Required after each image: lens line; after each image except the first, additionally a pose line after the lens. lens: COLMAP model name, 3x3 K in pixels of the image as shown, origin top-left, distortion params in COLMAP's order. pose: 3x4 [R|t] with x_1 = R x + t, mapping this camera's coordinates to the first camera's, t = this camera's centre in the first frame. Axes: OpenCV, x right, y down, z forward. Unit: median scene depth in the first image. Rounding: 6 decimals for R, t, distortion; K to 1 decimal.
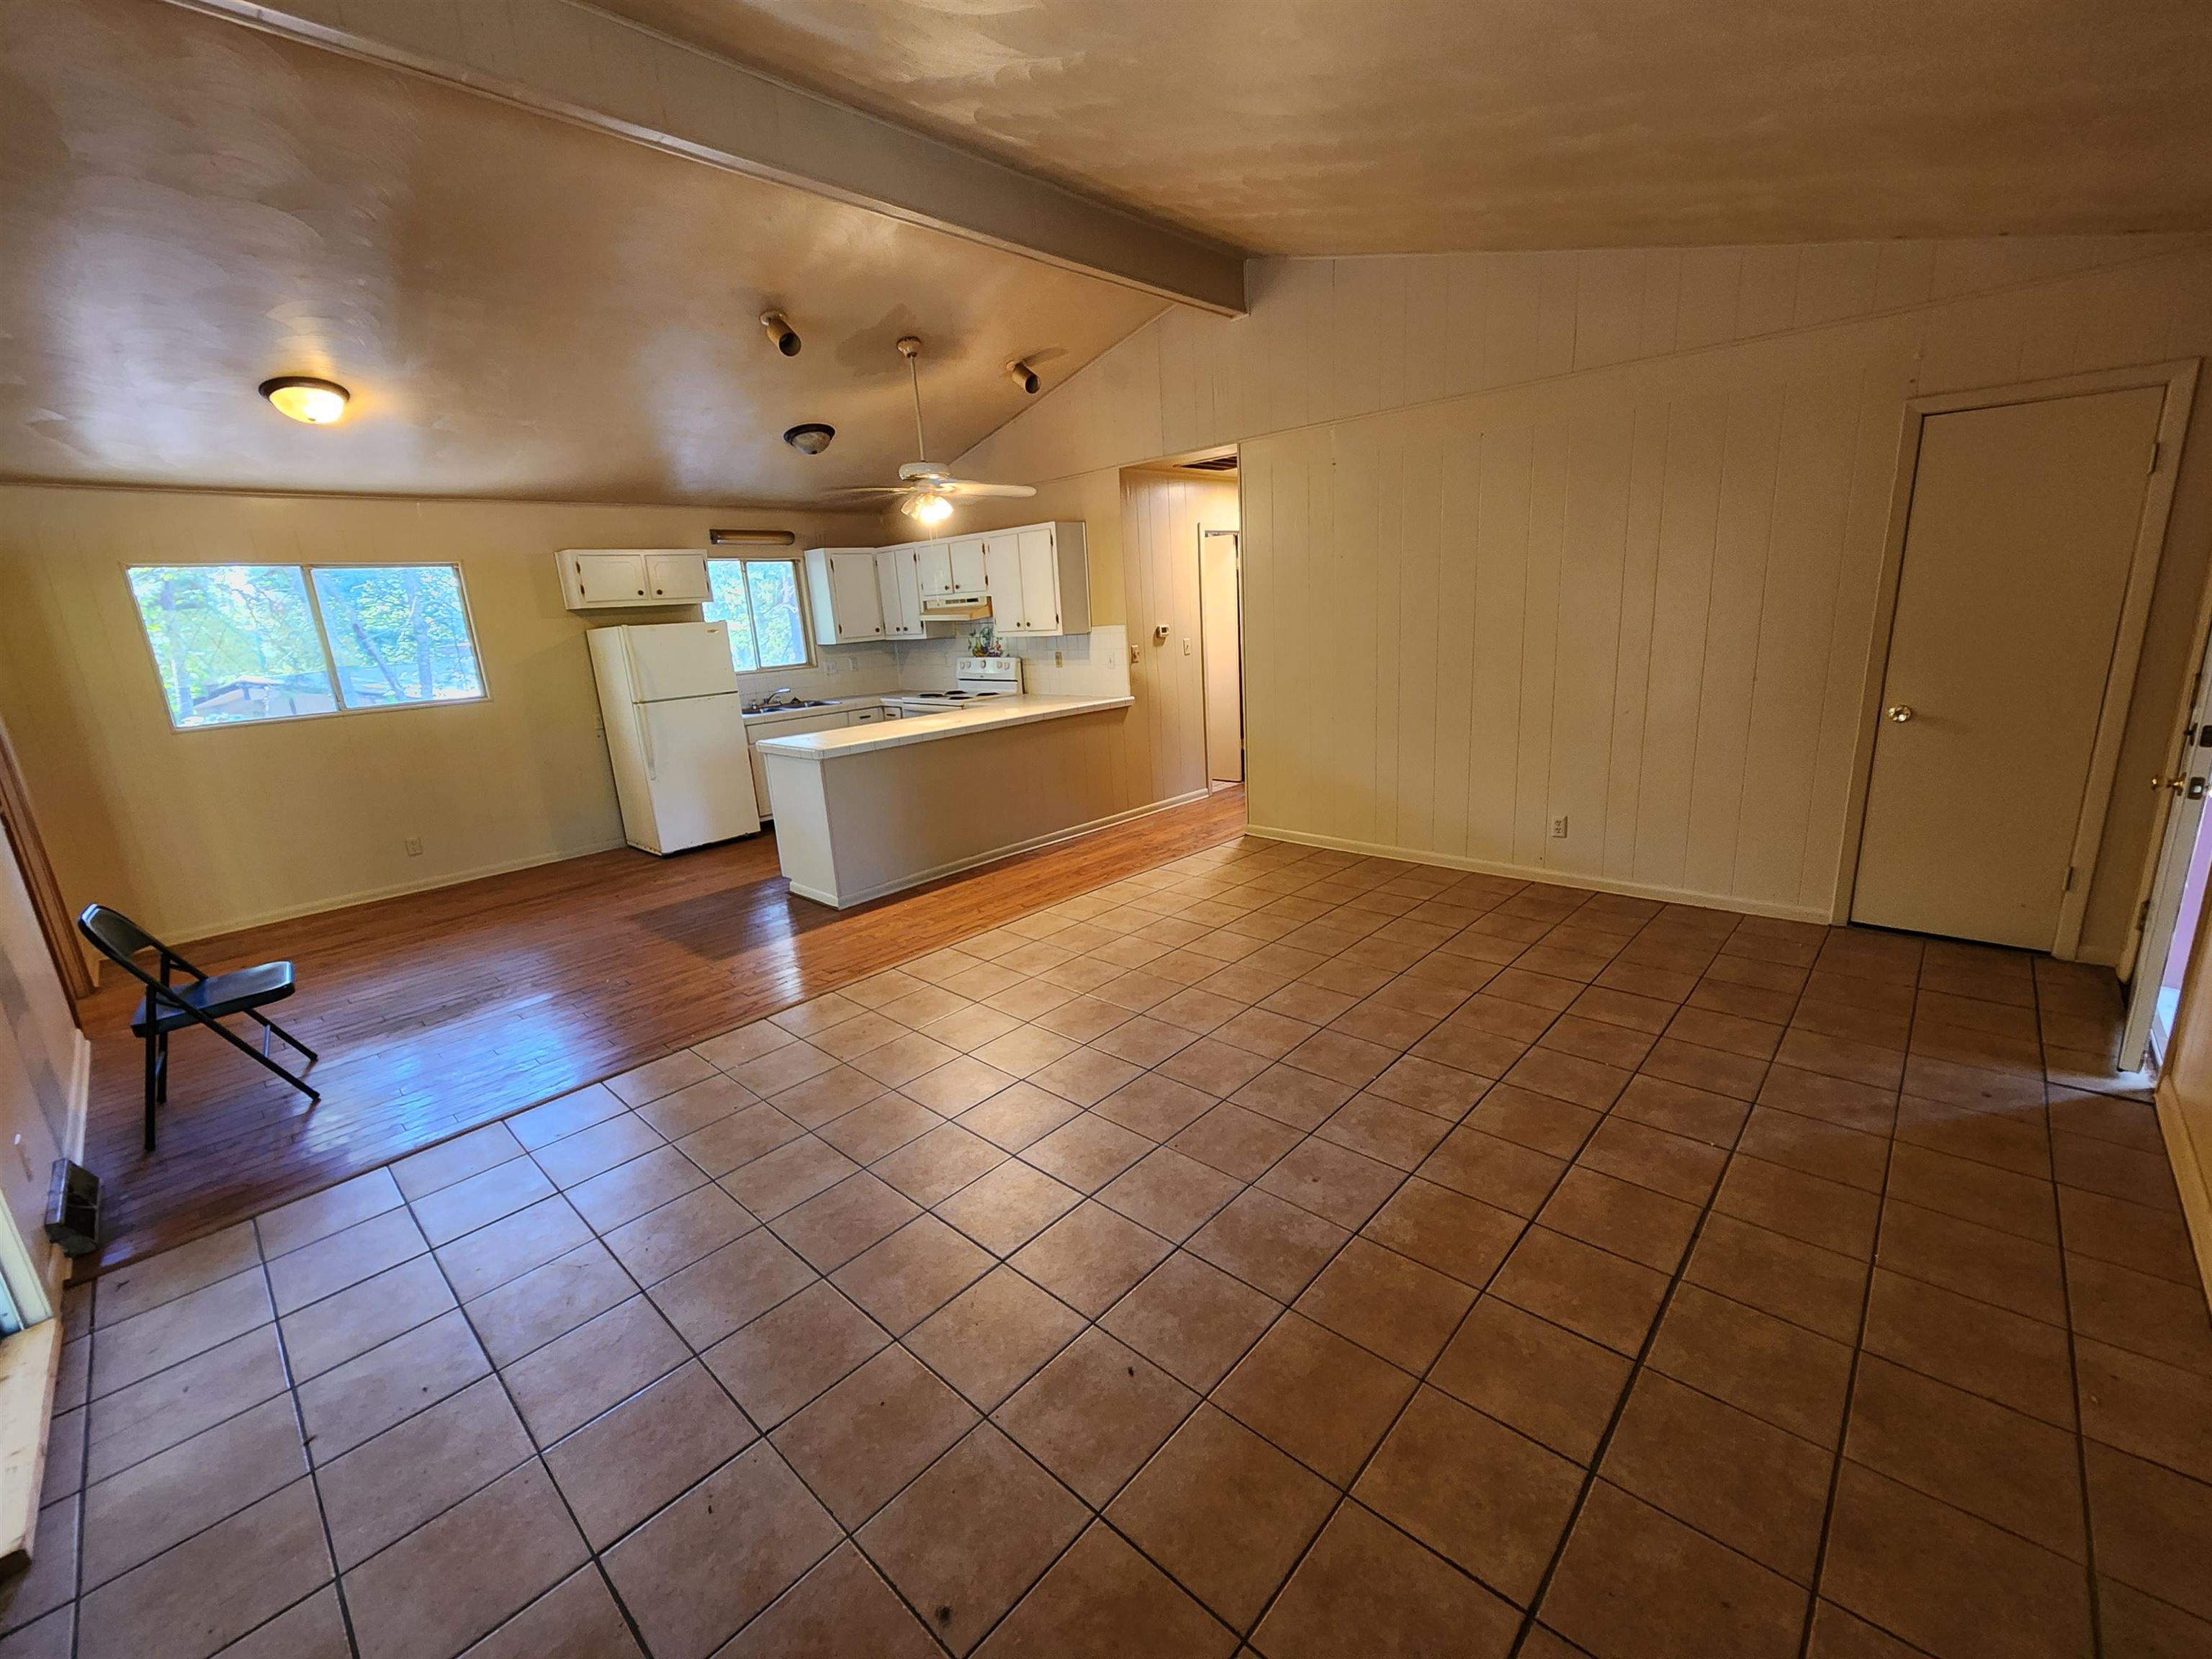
lens RADIAL K [[909.0, 0, 1101.2], [0, 909.0, 819.6], [0, 0, 1]] dist [0.006577, -0.002573]
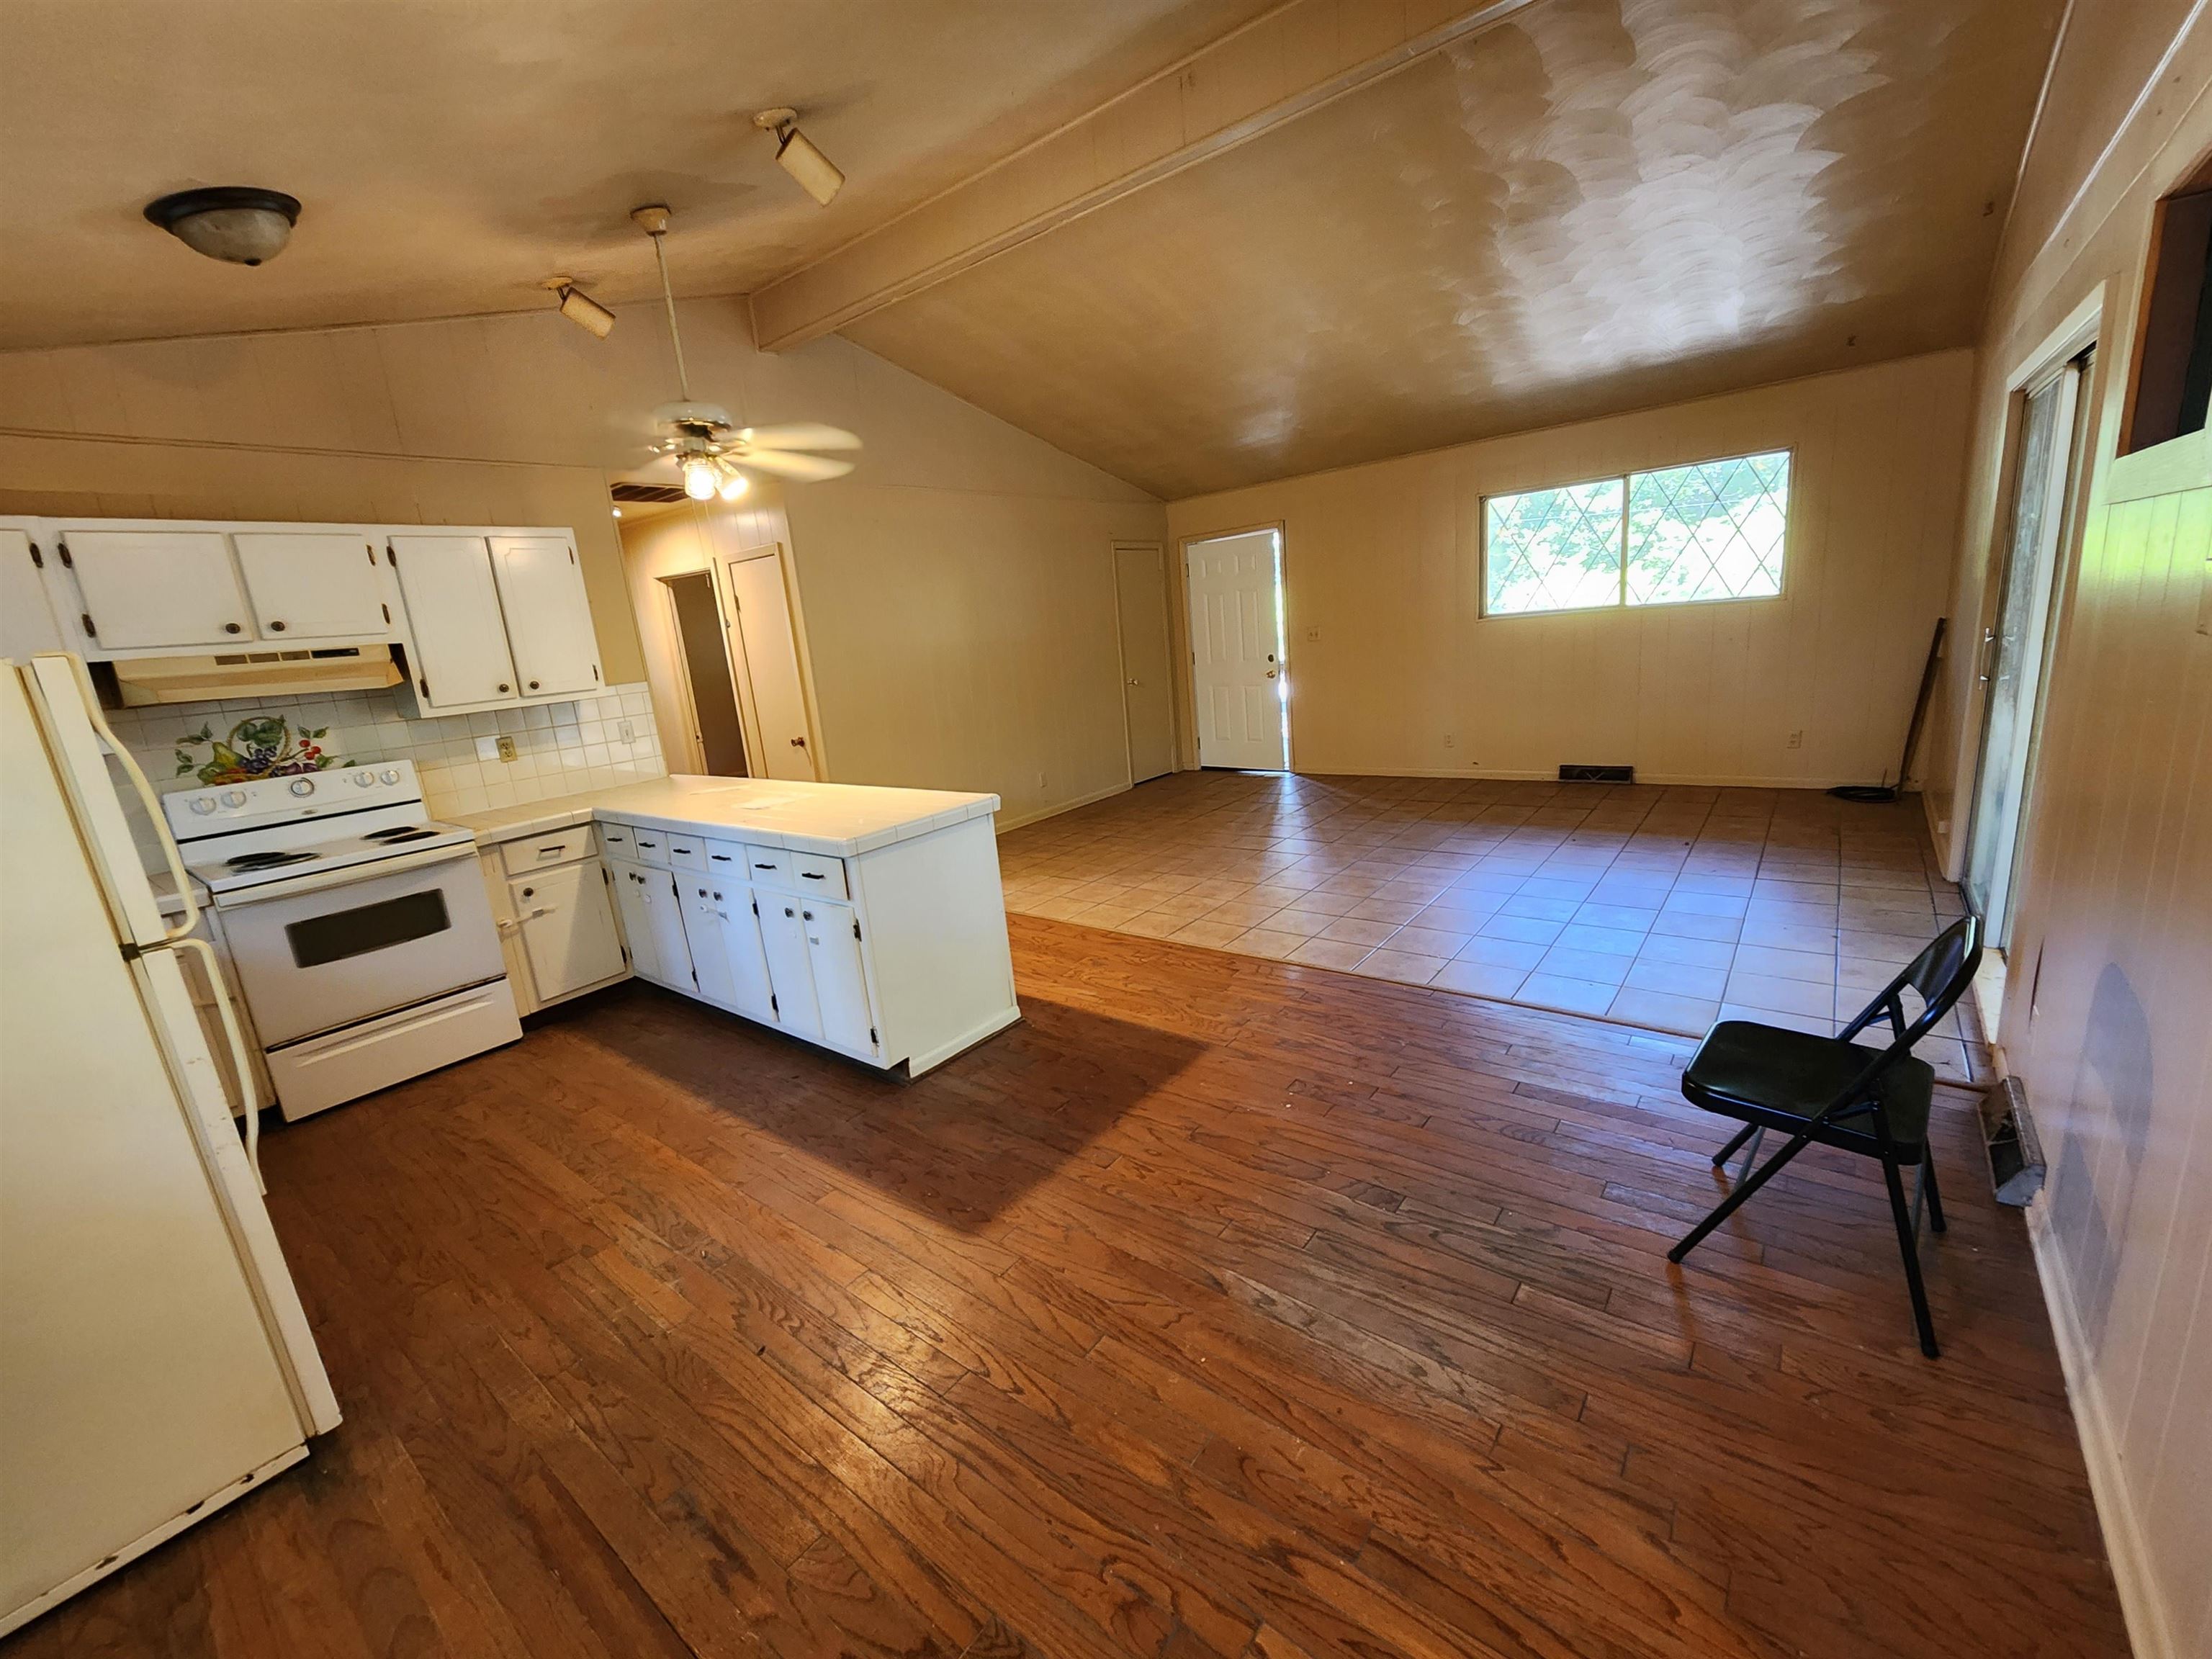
lens RADIAL K [[909.0, 0, 1104.6], [0, 909.0, 831.3], [0, 0, 1]] dist [0.006577, -0.002573]
pose [[-0.085017, -0.160039, 0.983443, -0.812650], [0.323246, 0.929201, 0.179156, -0.120578], [-0.942488, 0.333126, -0.027265, 0.760777]]
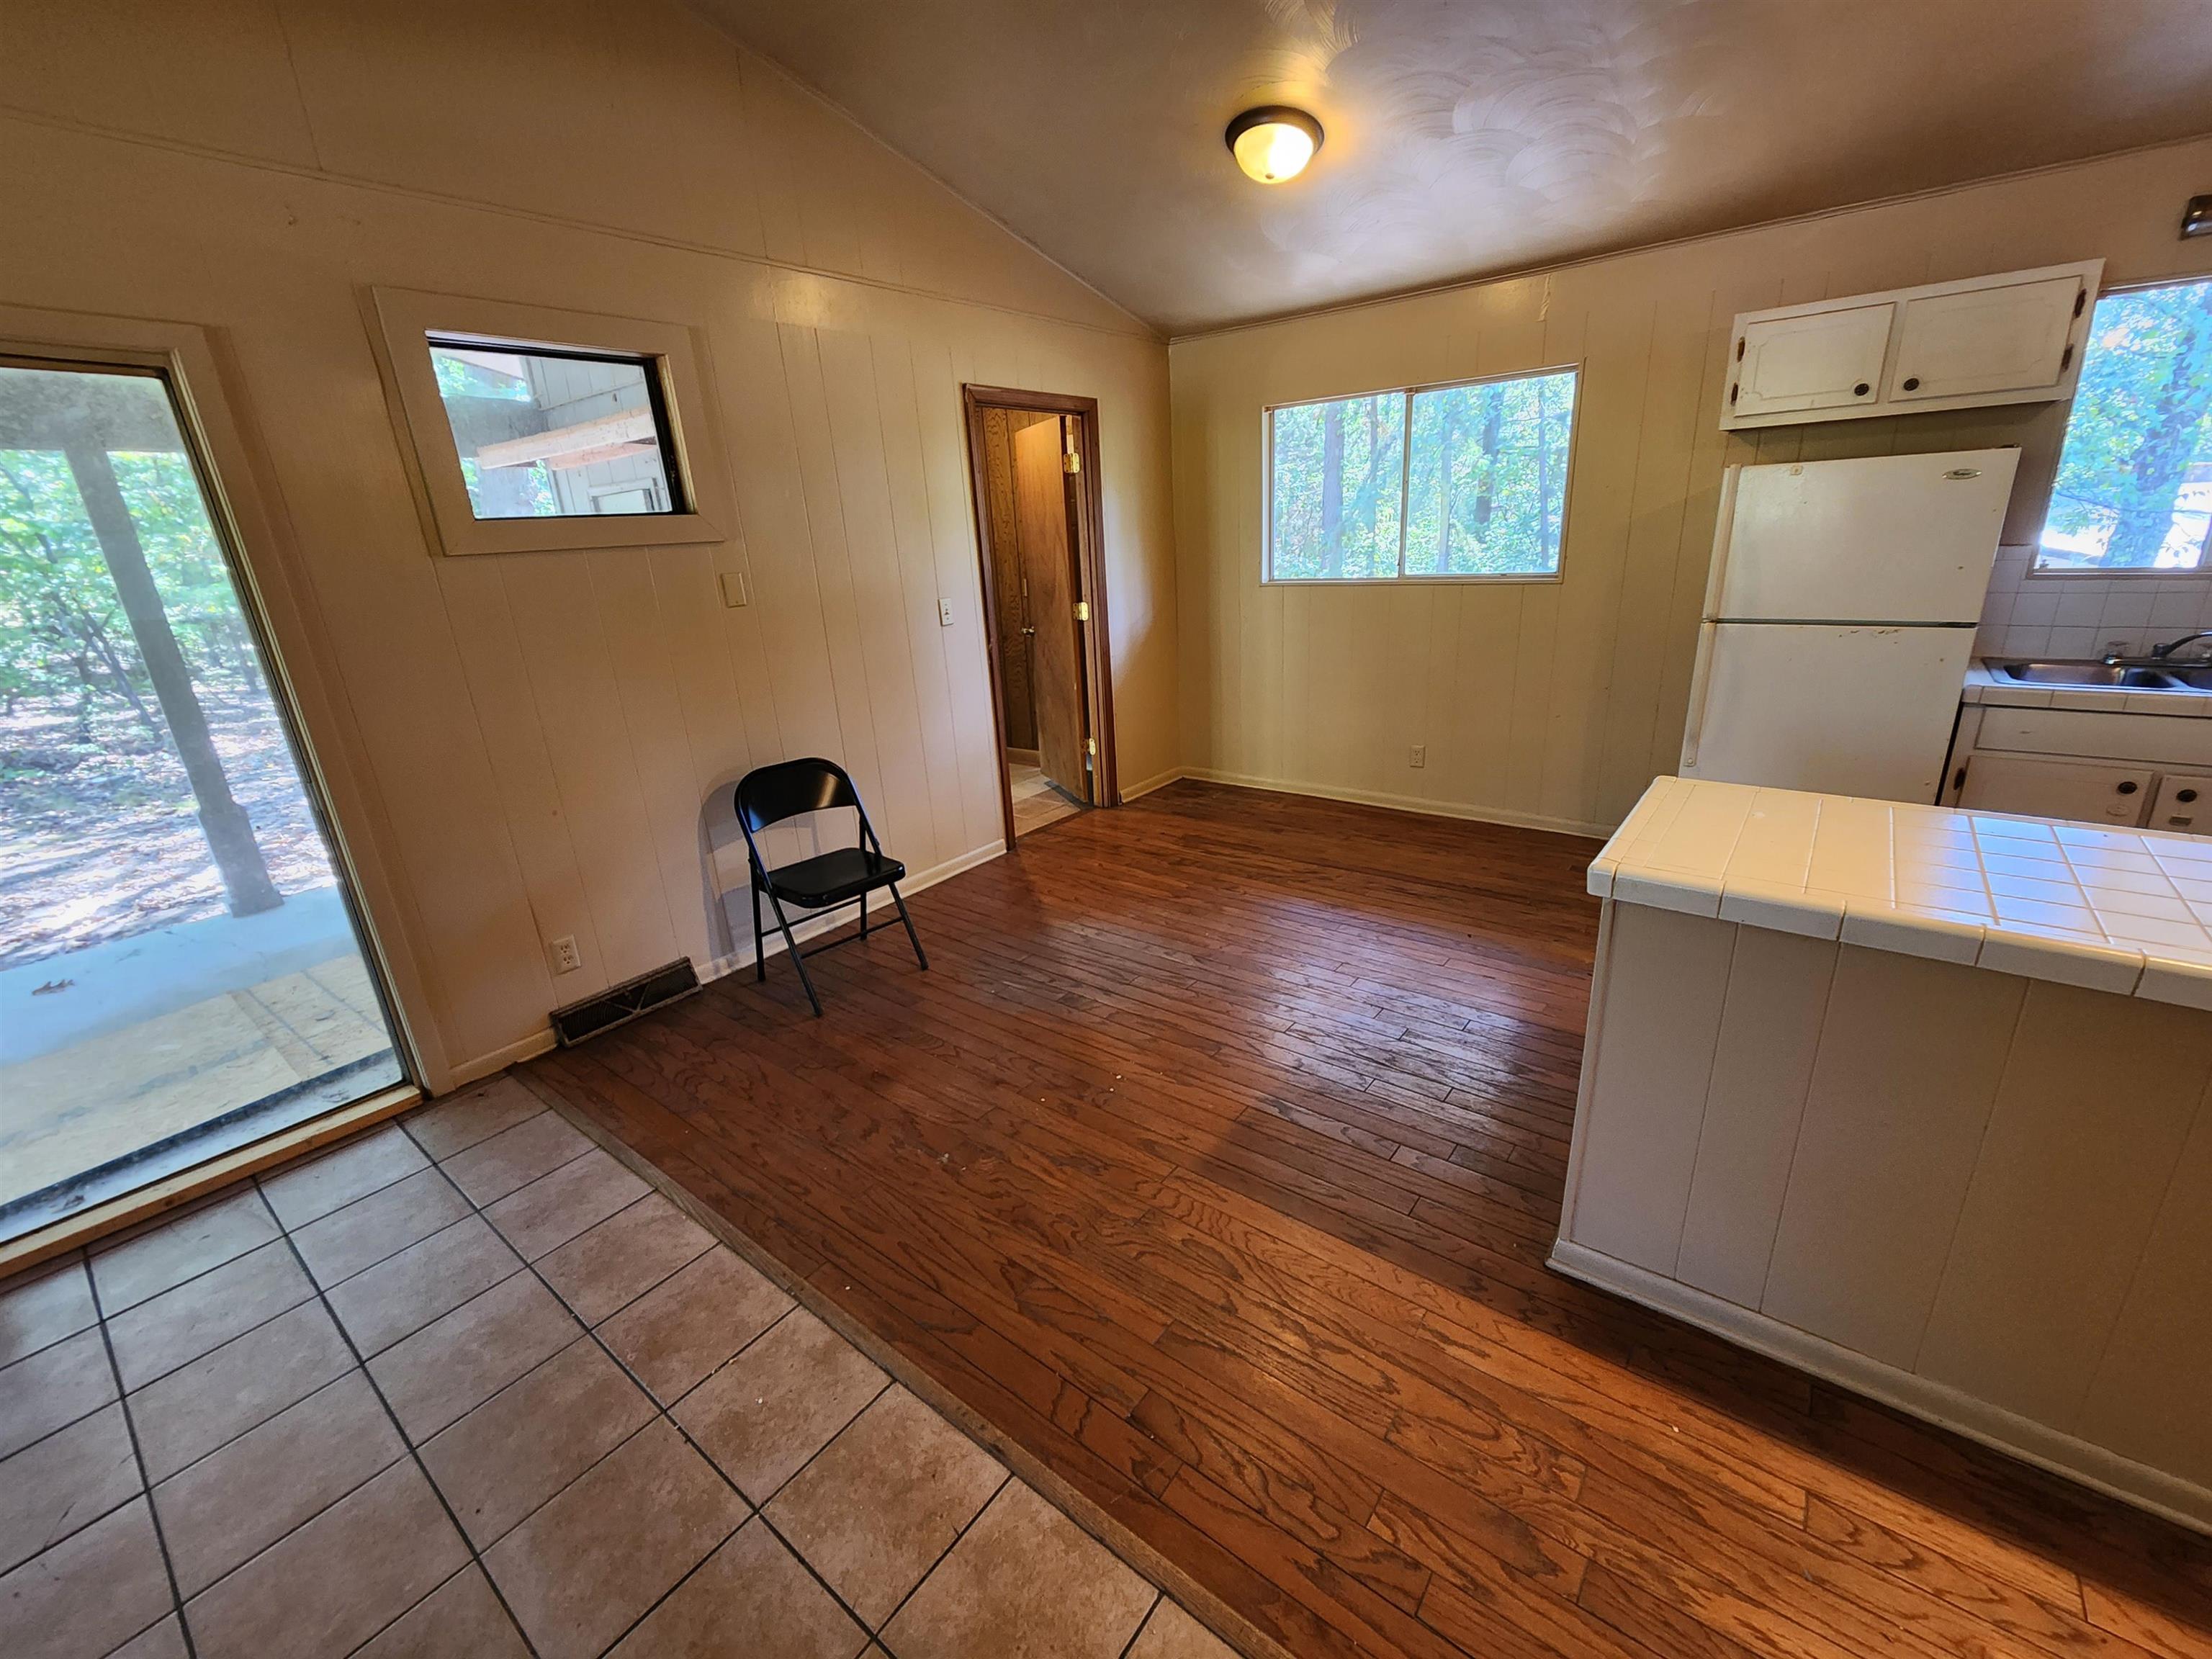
lens RADIAL K [[909.0, 0, 1105.4], [0, 909.0, 824.3], [0, 0, 1]] dist [0.006577, -0.002573]
pose [[0.100183, 0.364341, -0.925861, -0.018141], [-0.184119, 0.921260, 0.342608, -0.139667], [0.977785, 0.136145, 0.159377, 0.611988]]
